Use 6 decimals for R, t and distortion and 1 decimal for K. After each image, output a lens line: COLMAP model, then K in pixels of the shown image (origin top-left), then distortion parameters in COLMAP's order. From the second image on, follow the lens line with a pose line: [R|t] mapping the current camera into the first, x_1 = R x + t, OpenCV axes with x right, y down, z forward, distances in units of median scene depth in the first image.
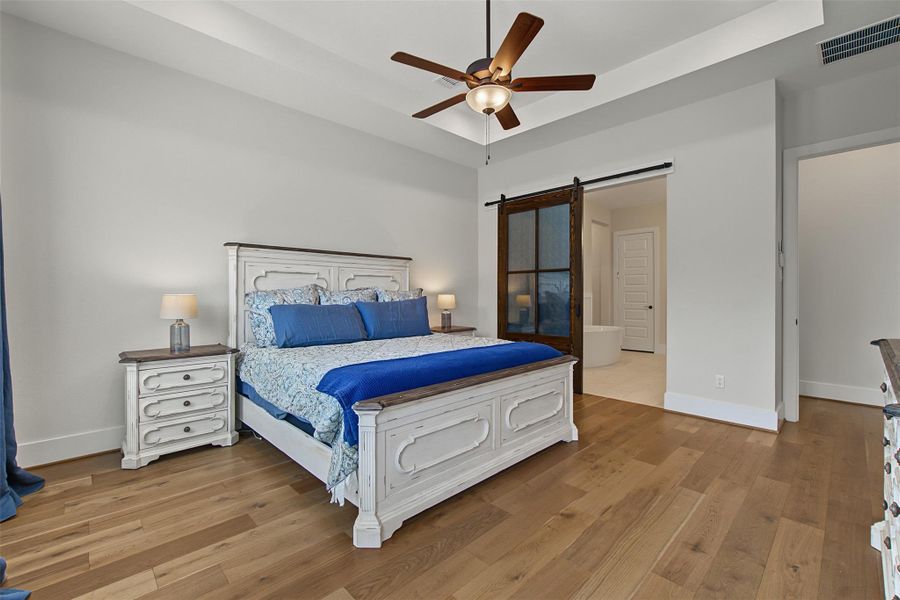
lens RADIAL K [[390.8, 0, 447.0], [0, 390.8, 295.1], [0, 0, 1]] dist [-0.010241, -0.000160]
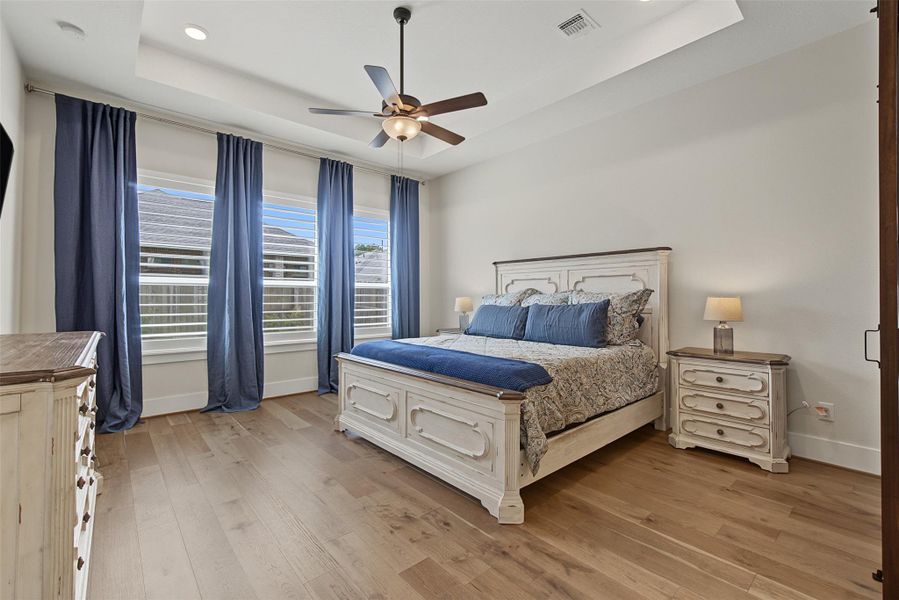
lens RADIAL K [[390.4, 0, 446.8], [0, 390.4, 298.7], [0, 0, 1]] dist [-0.010241, -0.000160]
pose [[-0.052152, 0.001608, -0.998638, 0.382359], [0.001539, 0.999998, 0.001530, 0.000170], [0.998638, -0.001458, -0.052154, 0.368346]]
